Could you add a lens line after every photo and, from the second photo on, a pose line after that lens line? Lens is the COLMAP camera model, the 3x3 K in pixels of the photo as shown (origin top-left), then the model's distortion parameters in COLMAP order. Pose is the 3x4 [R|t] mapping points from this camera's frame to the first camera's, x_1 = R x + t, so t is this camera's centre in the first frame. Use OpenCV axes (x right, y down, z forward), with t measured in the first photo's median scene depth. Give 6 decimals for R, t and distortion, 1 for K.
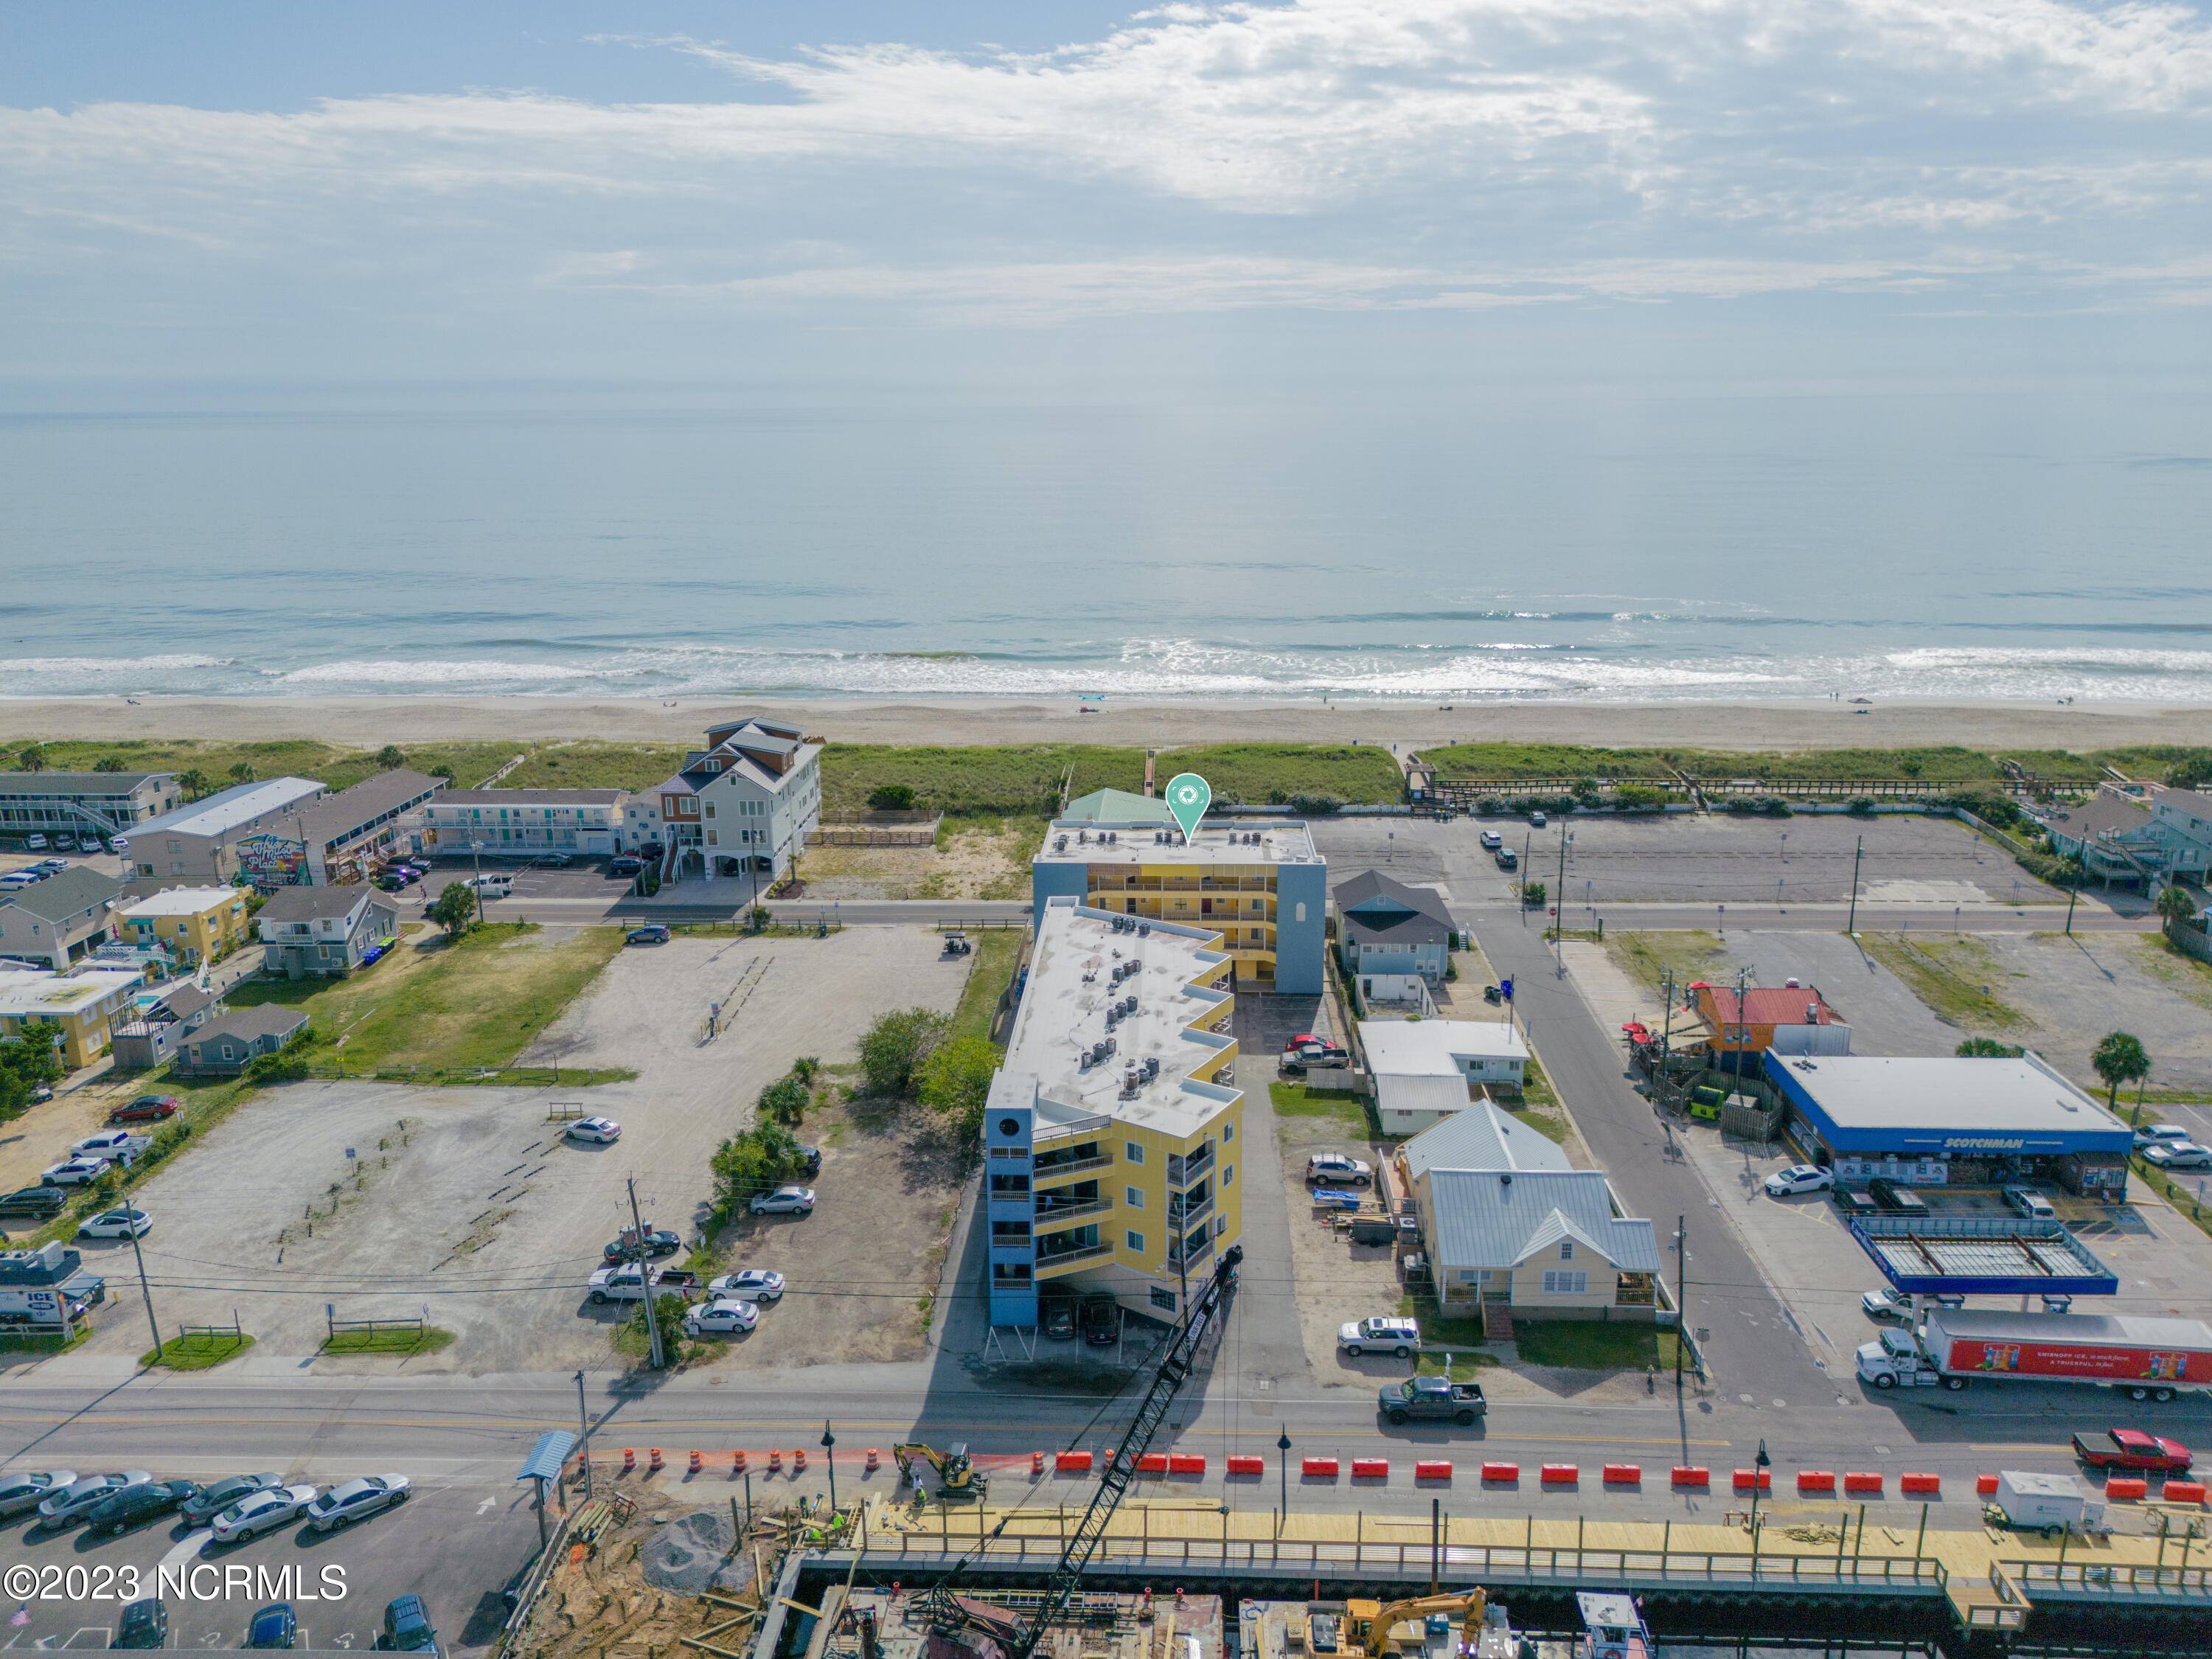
lens RADIAL K [[1578.9, 0, 1108.2], [0, 1578.9, 815.0], [0, 0, 1]] dist [0.053398, -0.043743]
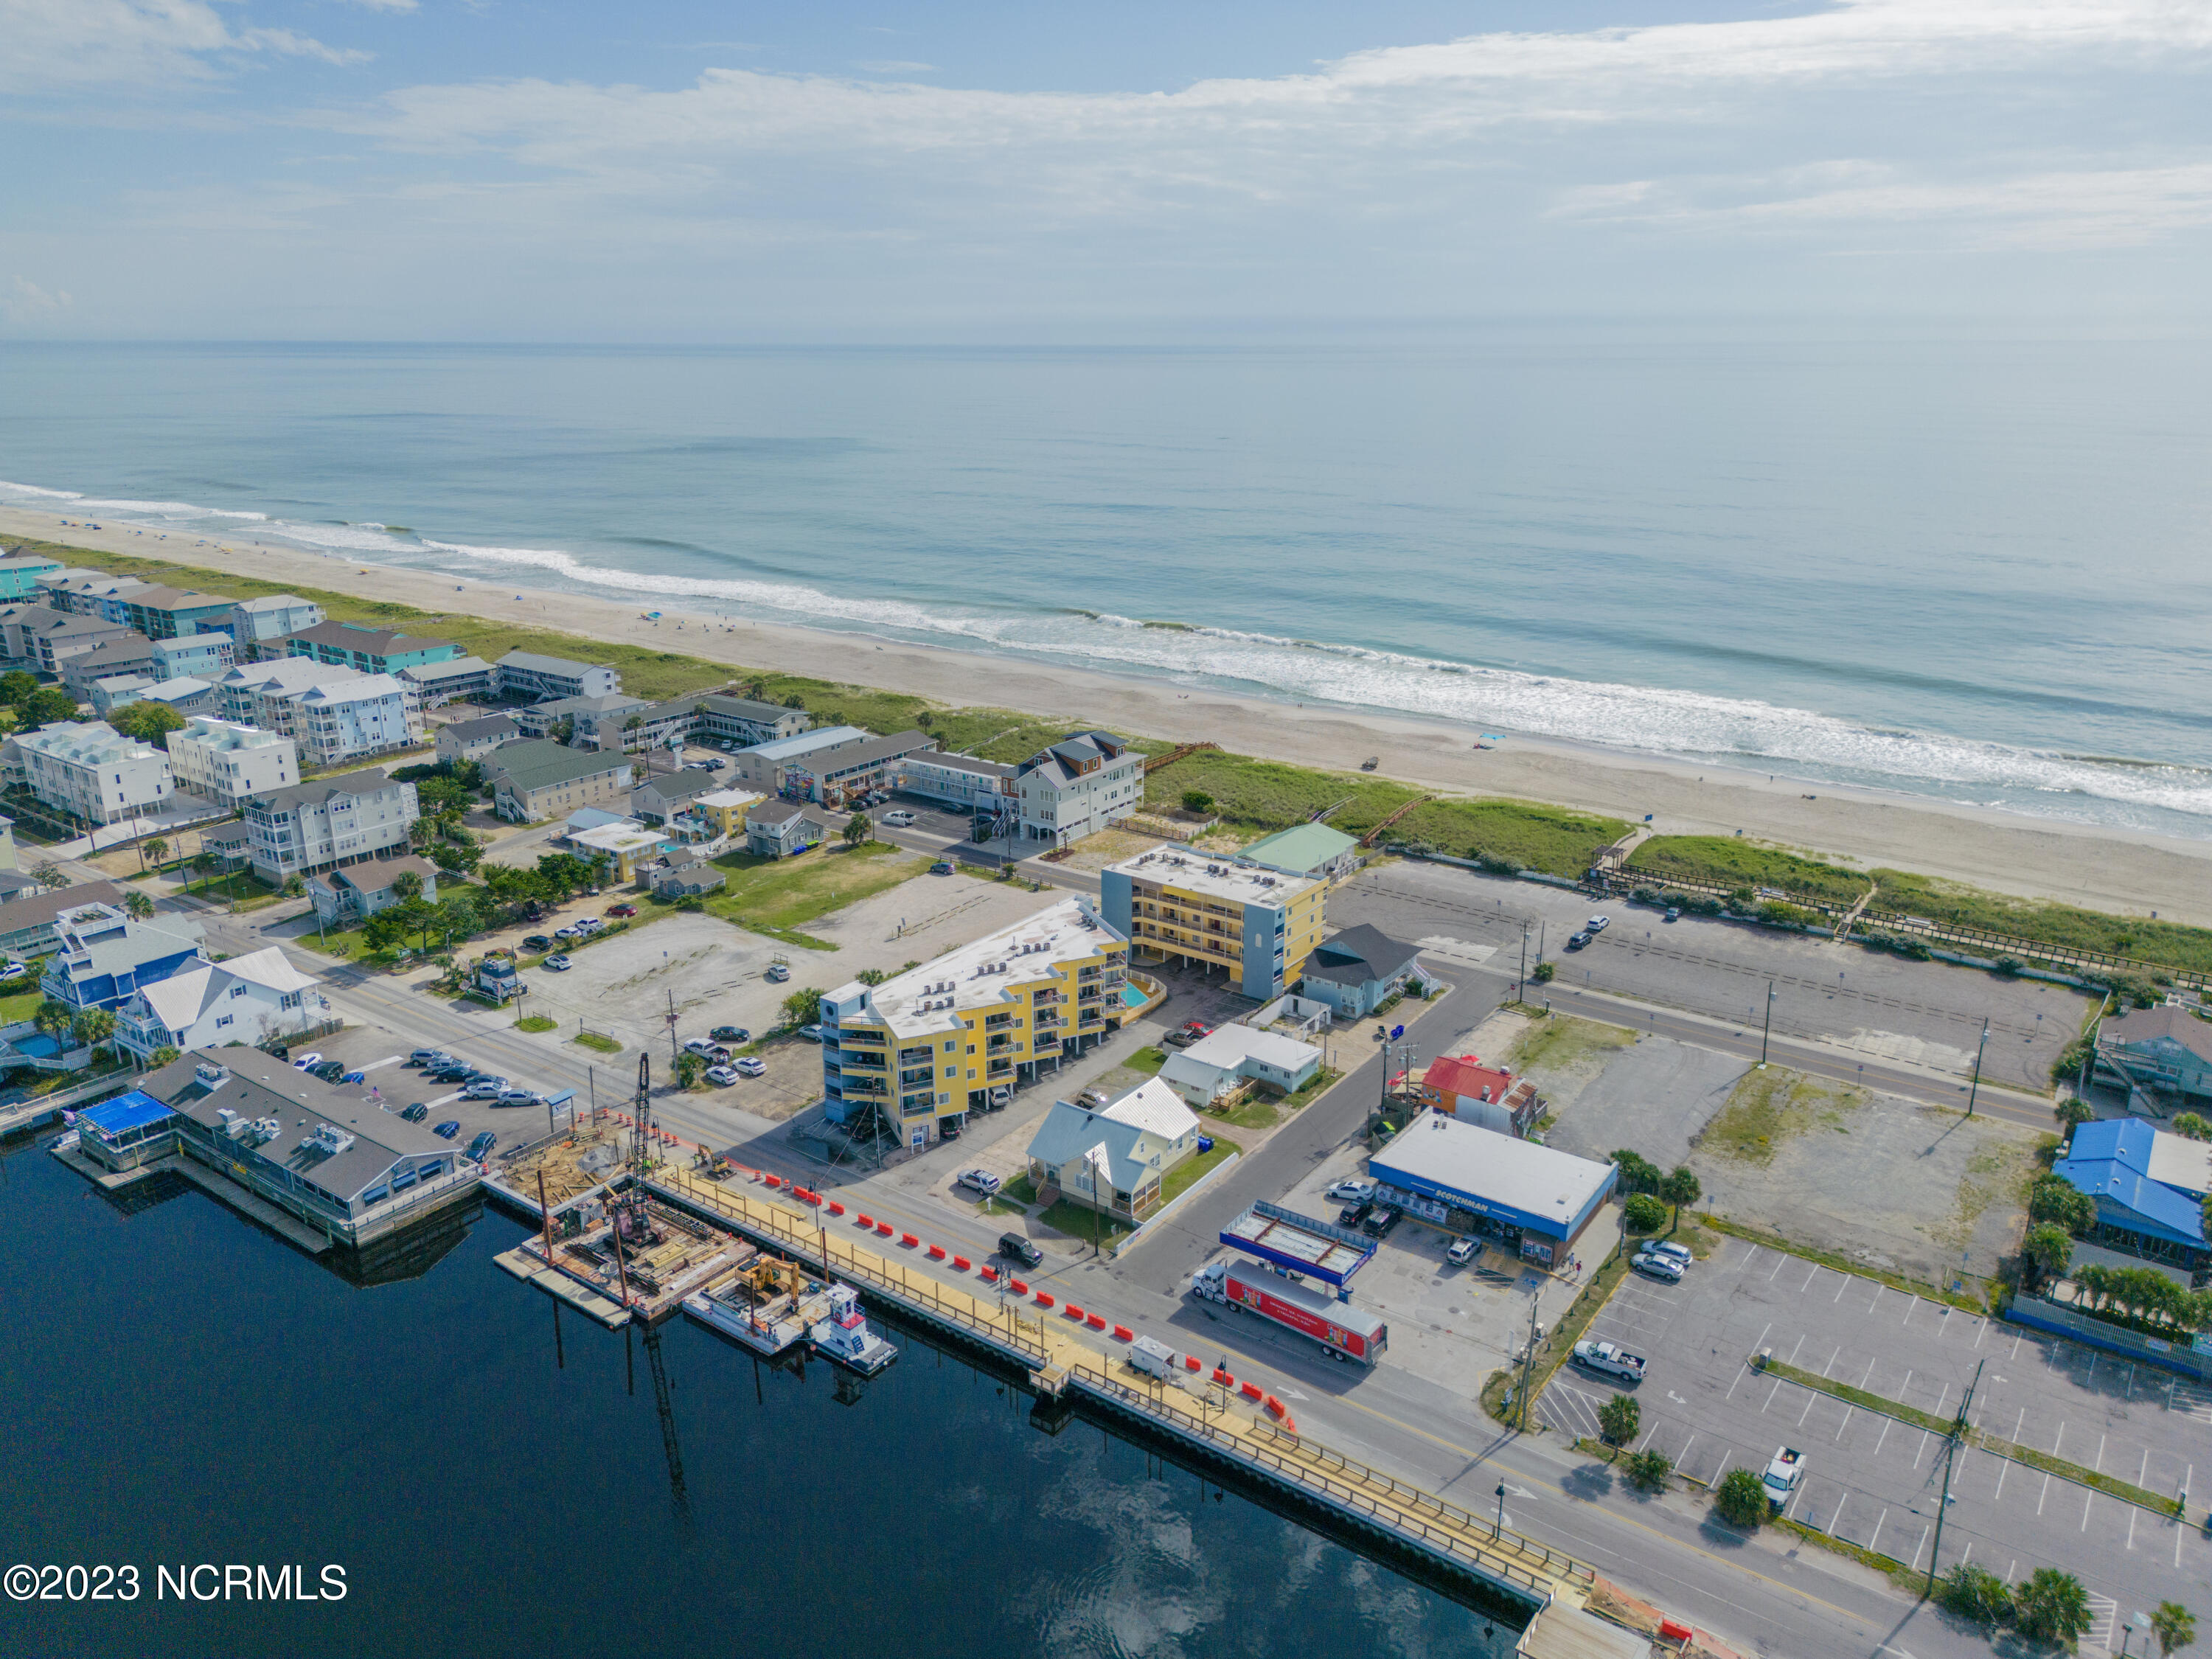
lens RADIAL K [[1560.0, 0, 1106.4], [0, 1560.0, 825.4], [0, 0, 1]] dist [0.065121, -0.061737]
pose [[0.835775, 0.171759, -0.521517, 0.743737], [-0.146922, 0.985137, 0.088994, -0.147083], [0.529051, 0.002243, 0.848587, -0.238650]]
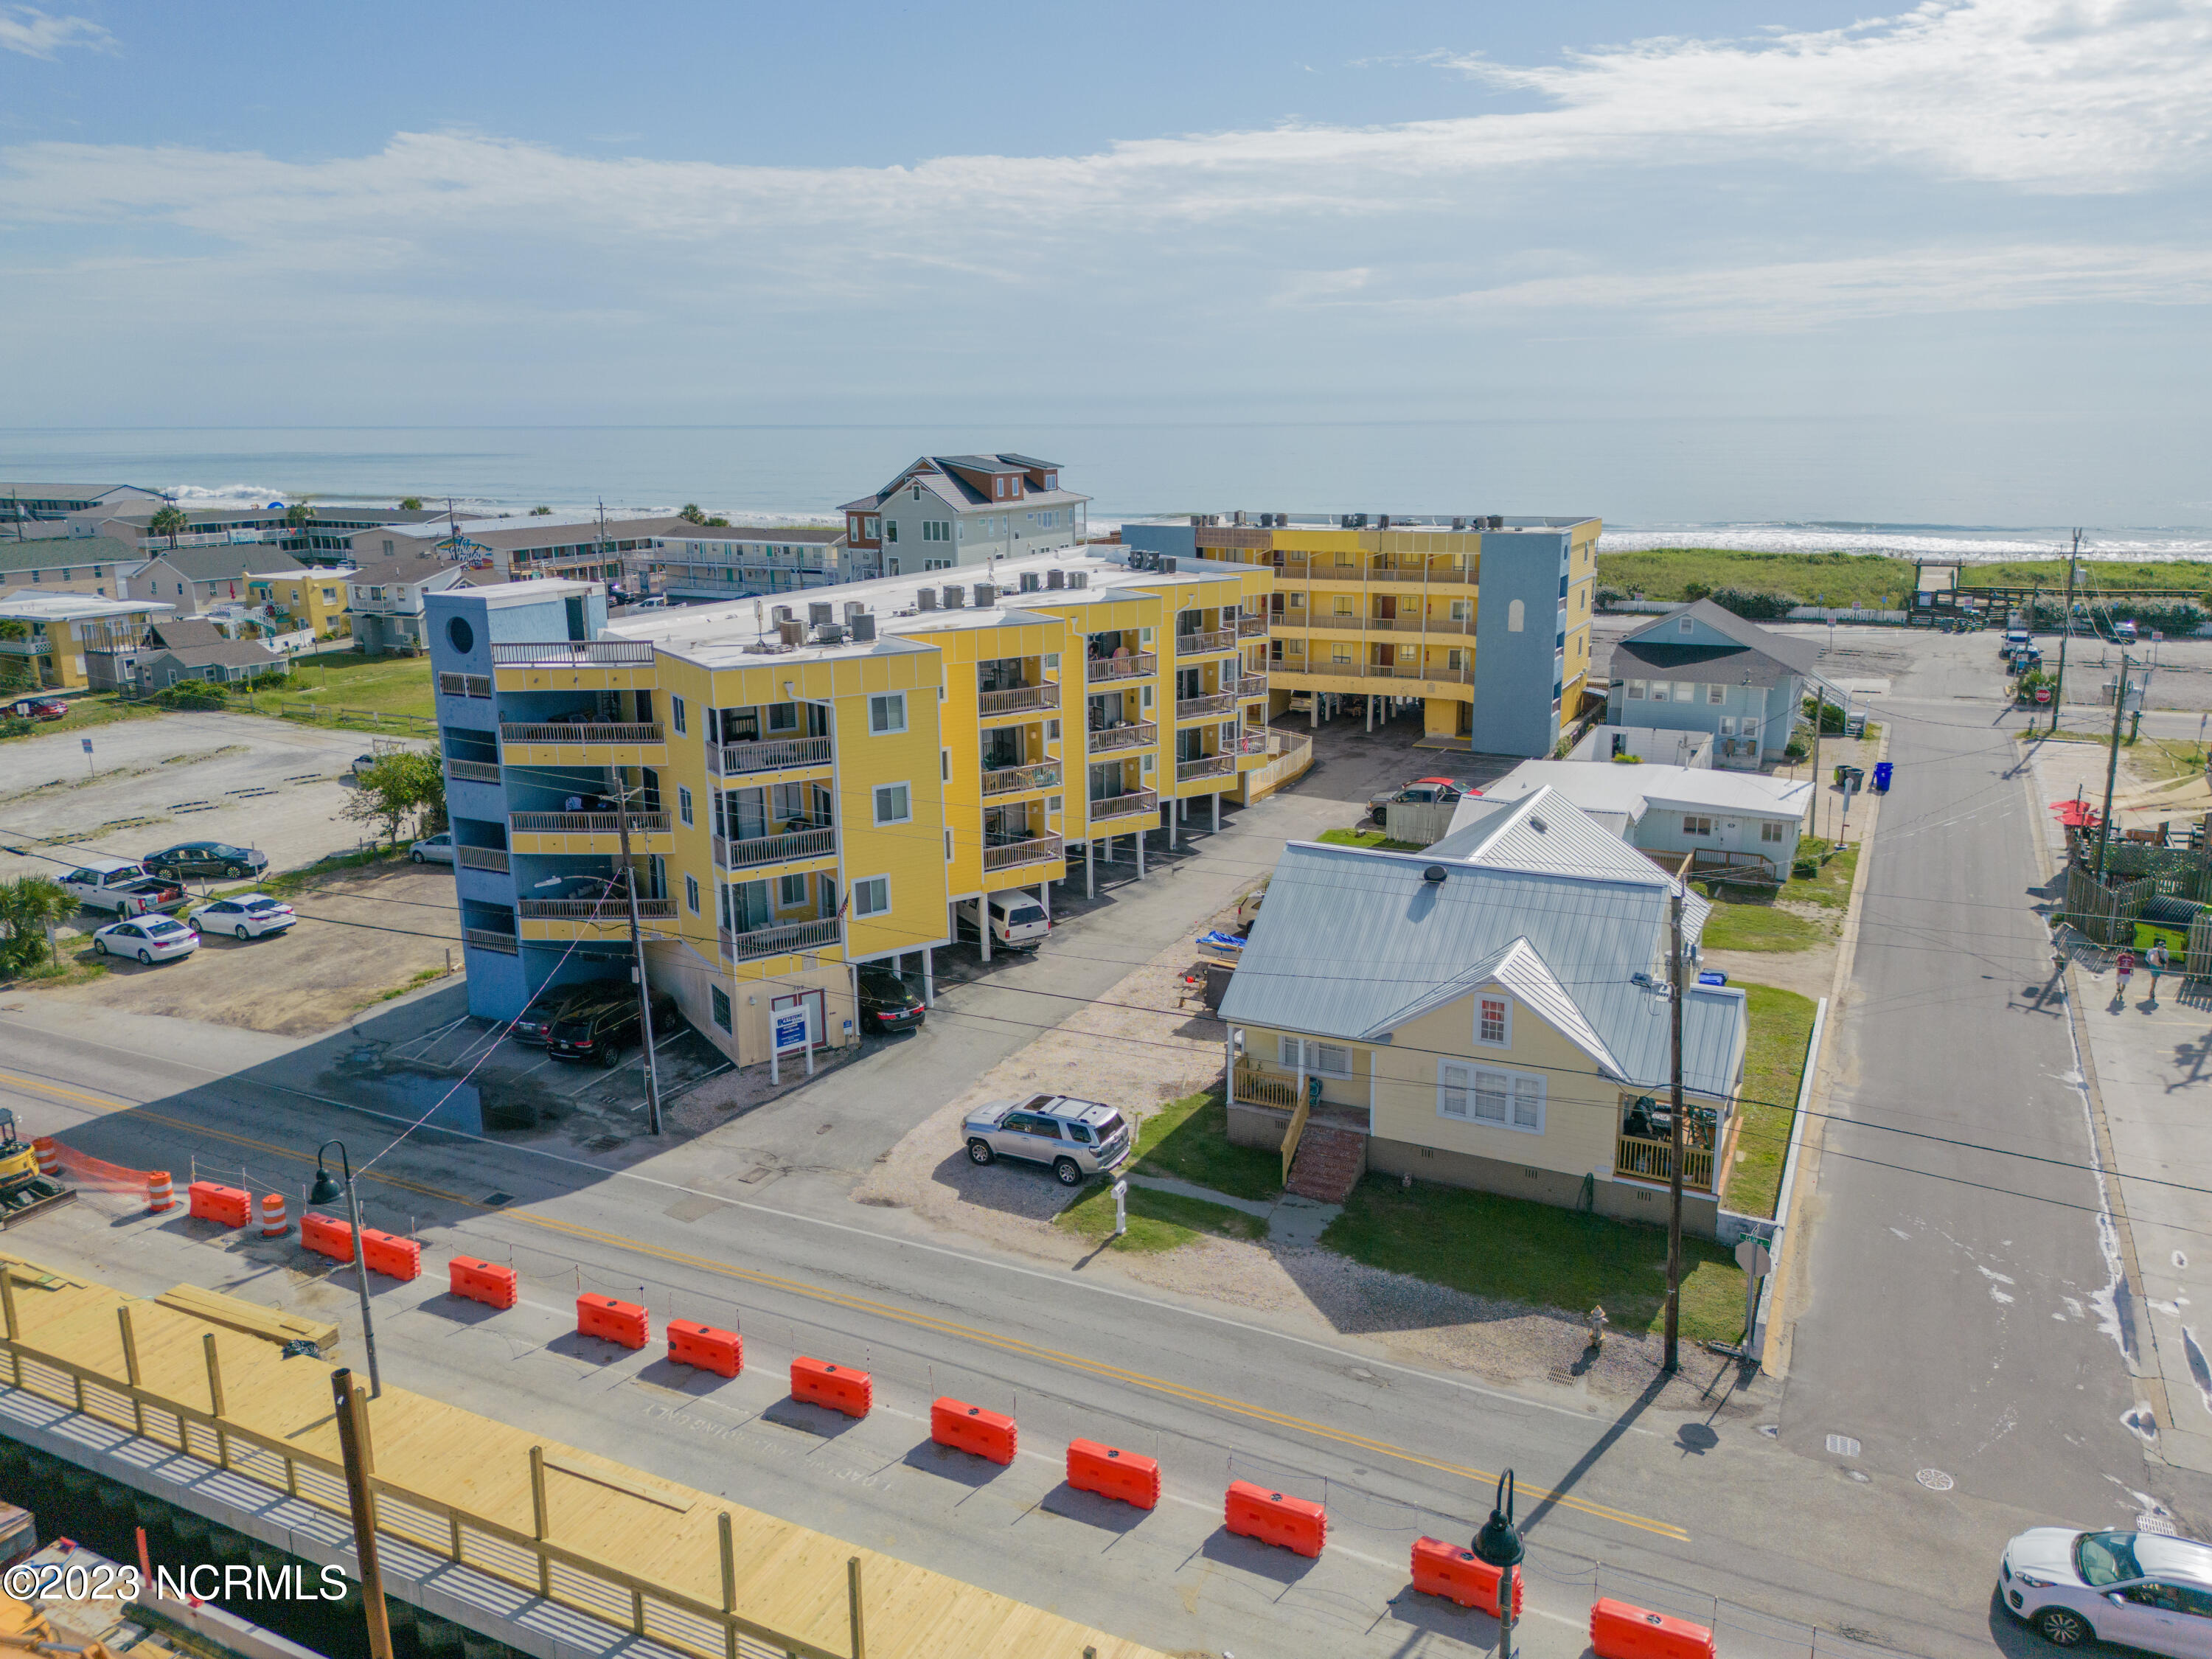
lens RADIAL K [[1616.3, 0, 1142.3], [0, 1616.3, 780.8], [0, 0, 1]] dist [0.033662, -0.014560]
pose [[0.918784, 0.089842, -0.384402, 0.248895], [-0.101955, 0.994726, -0.011204, 0.155373], [0.381368, 0.049486, 0.923098, 0.391374]]
